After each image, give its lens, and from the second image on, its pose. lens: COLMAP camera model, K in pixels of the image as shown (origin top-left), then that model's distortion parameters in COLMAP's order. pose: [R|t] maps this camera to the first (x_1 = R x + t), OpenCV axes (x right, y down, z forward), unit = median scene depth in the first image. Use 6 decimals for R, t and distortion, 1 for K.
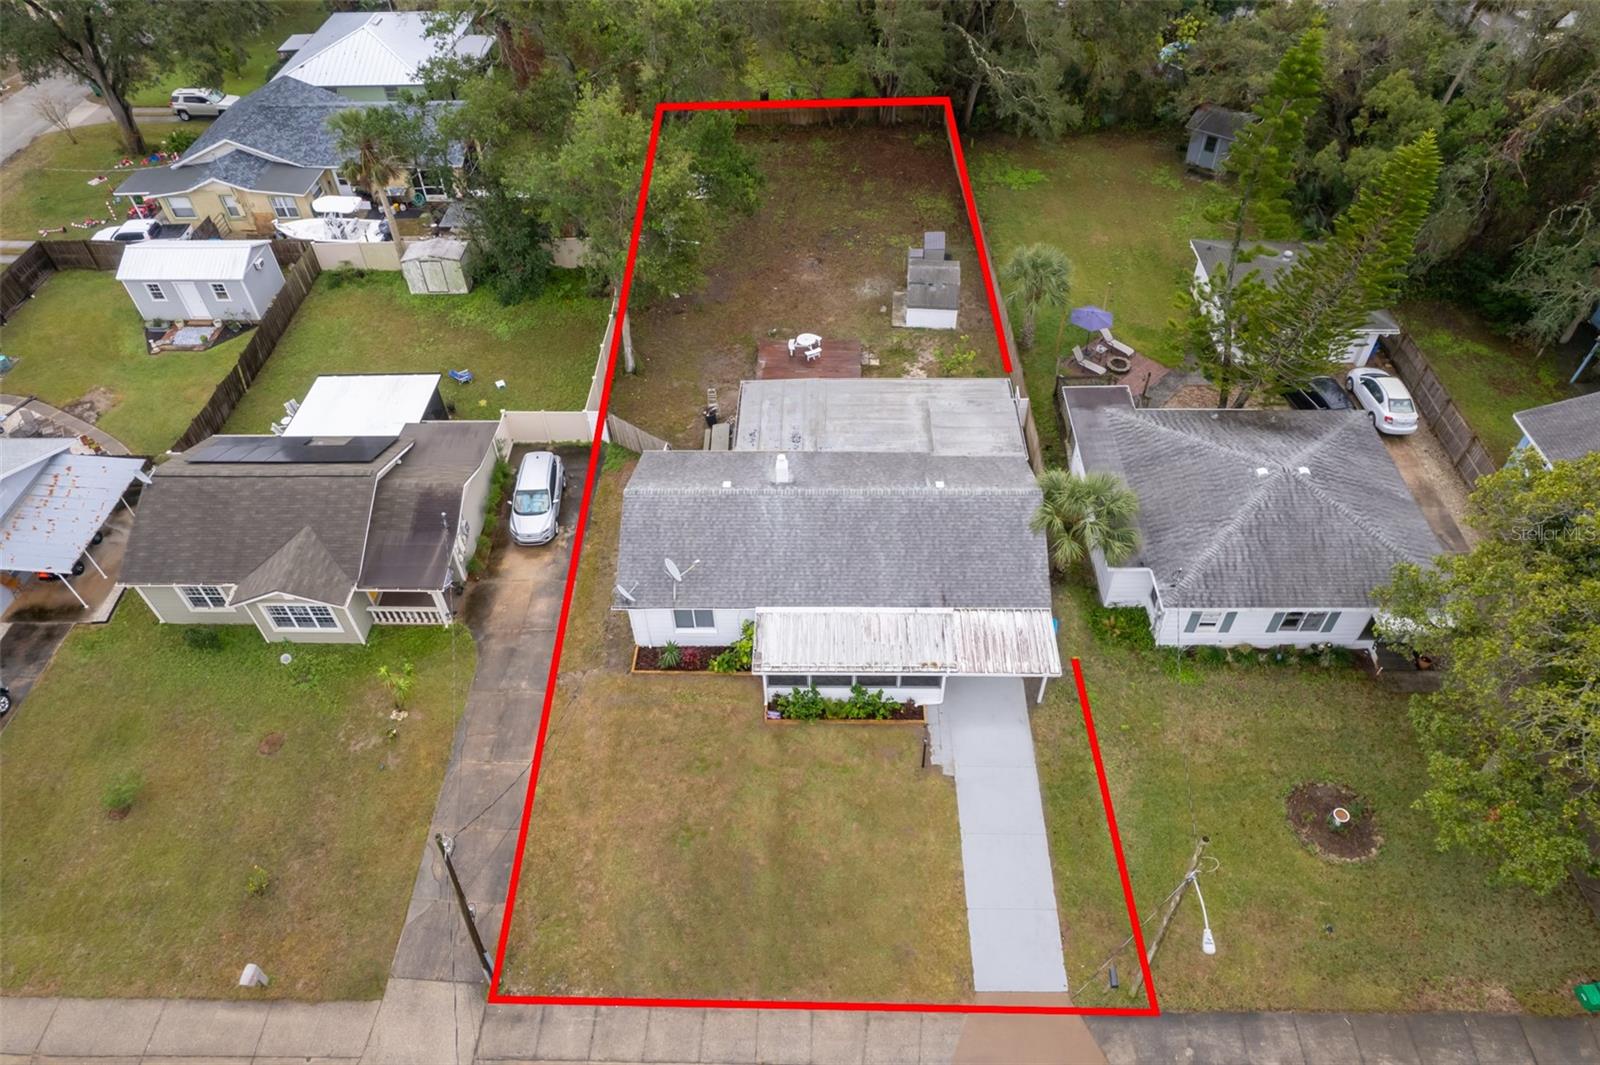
lens RADIAL K [[1022.4, 0, 805.5], [0, 1022.4, 538.6], [0, 0, 1]] dist [-0.080215, 0.071821]
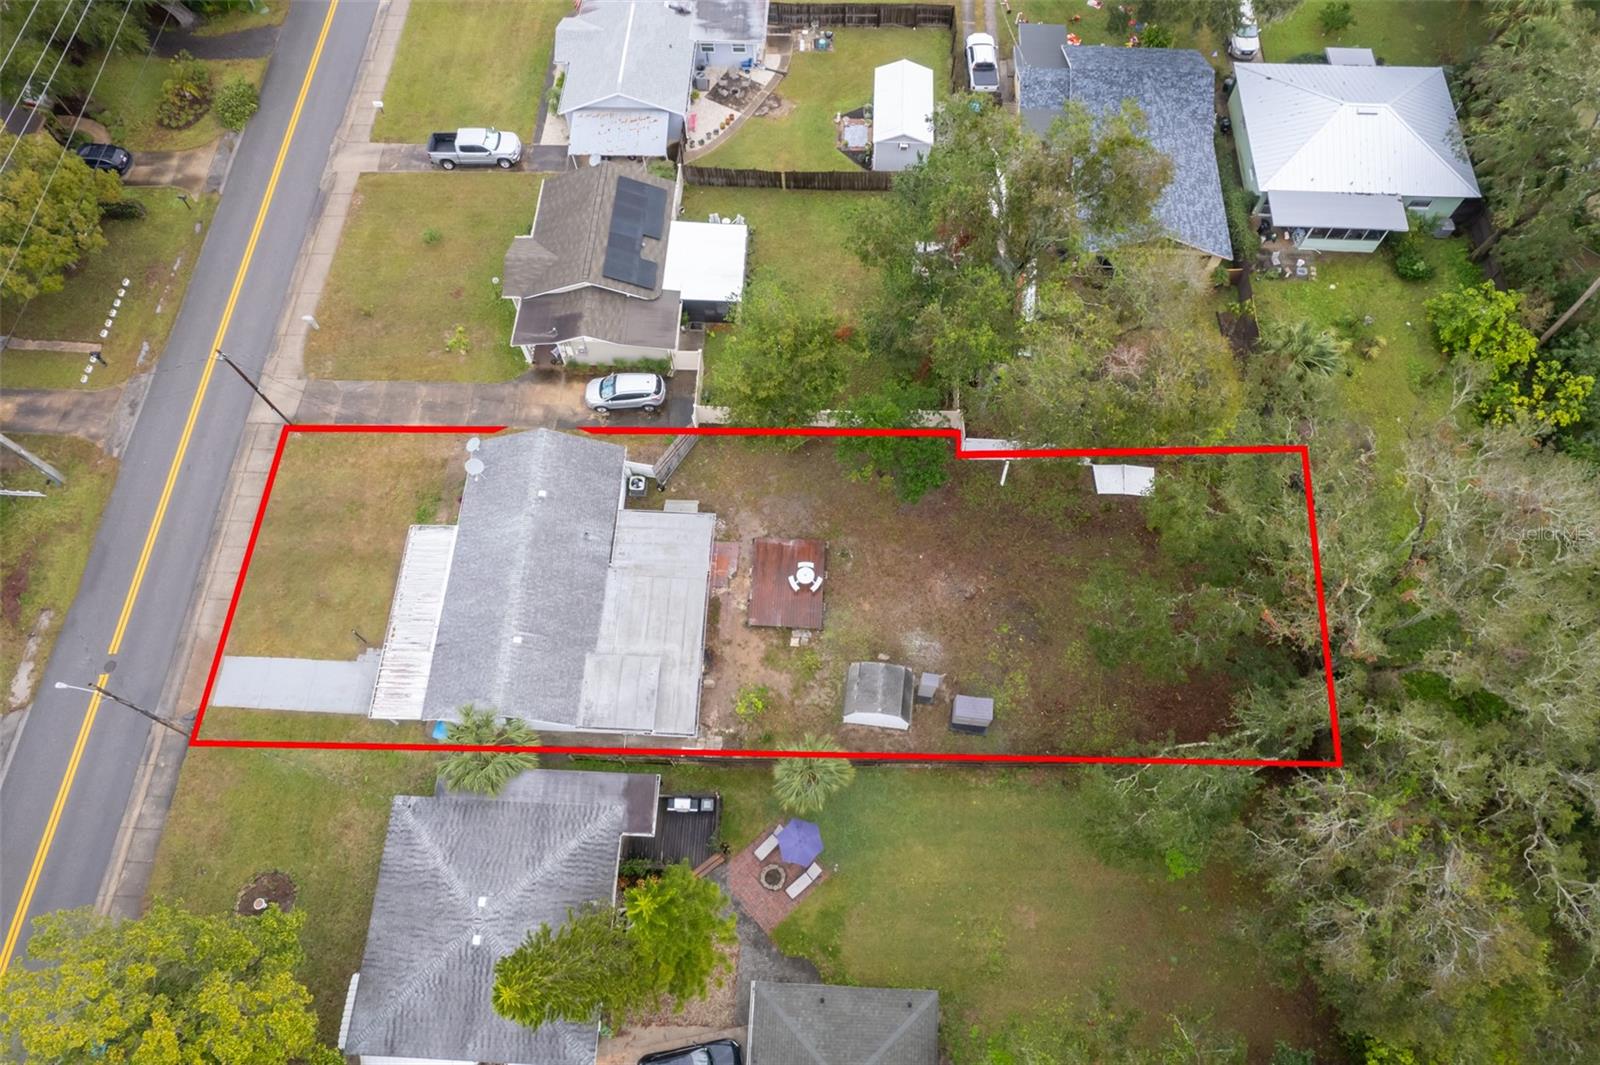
lens RADIAL K [[1022.4, 0, 805.5], [0, 1022.4, 538.6], [0, 0, 1]] dist [-0.080215, 0.071821]
pose [[-0.025323, 0.916078, -0.400199, 0.481450], [-0.715219, 0.263093, 0.647490, -1.095936], [0.698441, 0.302626, 0.648535, 0.349060]]
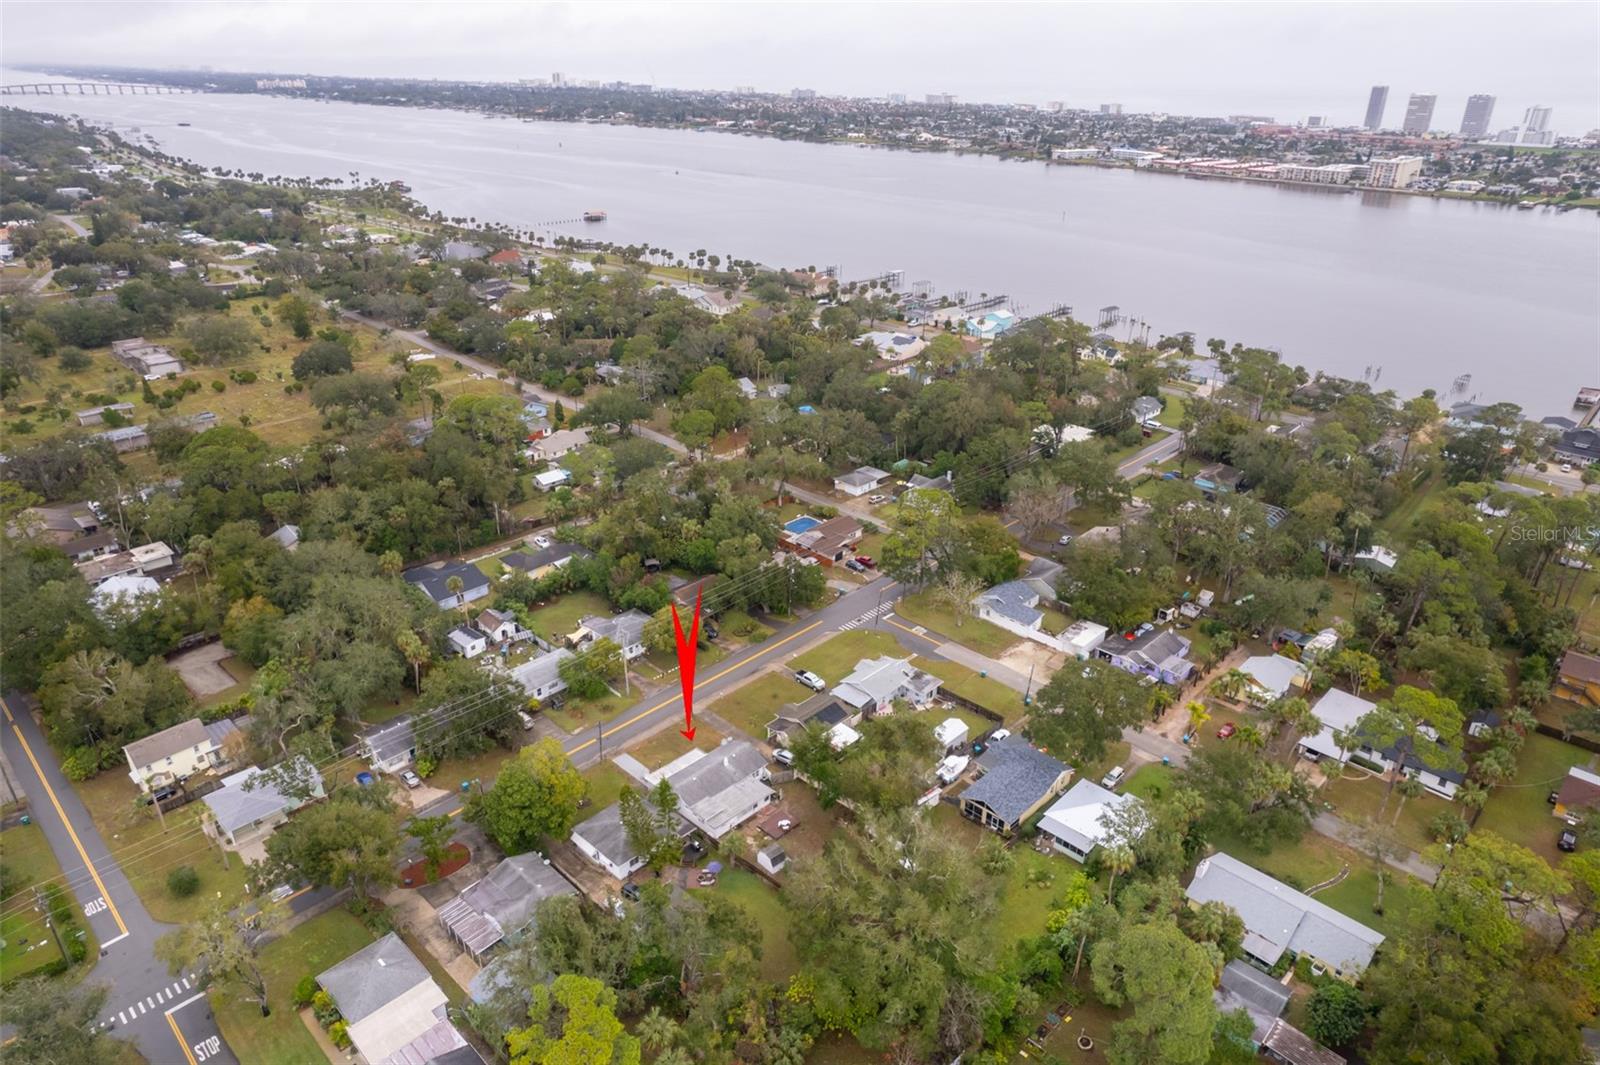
lens RADIAL K [[1022.4, 0, 805.5], [0, 1022.4, 538.6], [0, 0, 1]] dist [-0.080215, 0.071821]
pose [[-0.679485, 0.322794, -0.658866, 1.992655], [-0.530441, 0.404283, 0.745109, -3.357530], [0.506885, 0.855780, -0.103481, 0.763417]]
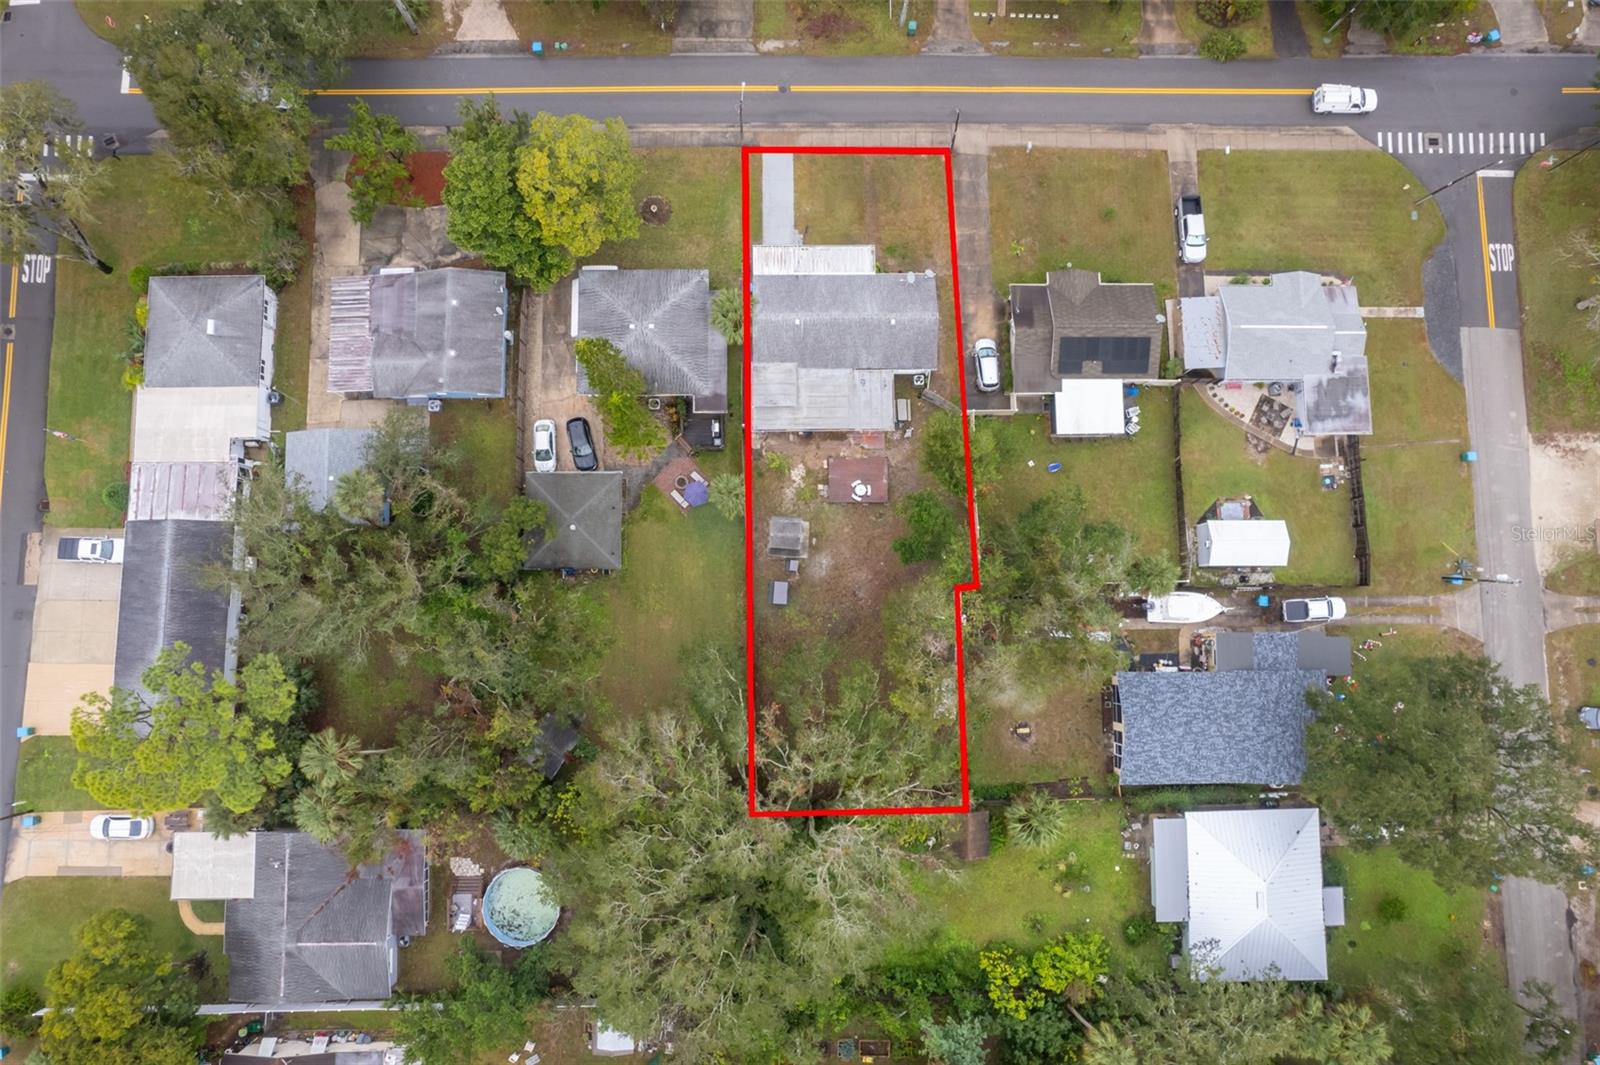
lens RADIAL K [[1022.4, 0, 805.5], [0, 1022.4, 538.6], [0, 0, 1]] dist [-0.080215, 0.071821]
pose [[-0.999597, 0.027486, -0.007069, 0.132374], [-0.023184, -0.647171, 0.761992, -1.899978], [0.016370, 0.761849, 0.647548, -0.074362]]
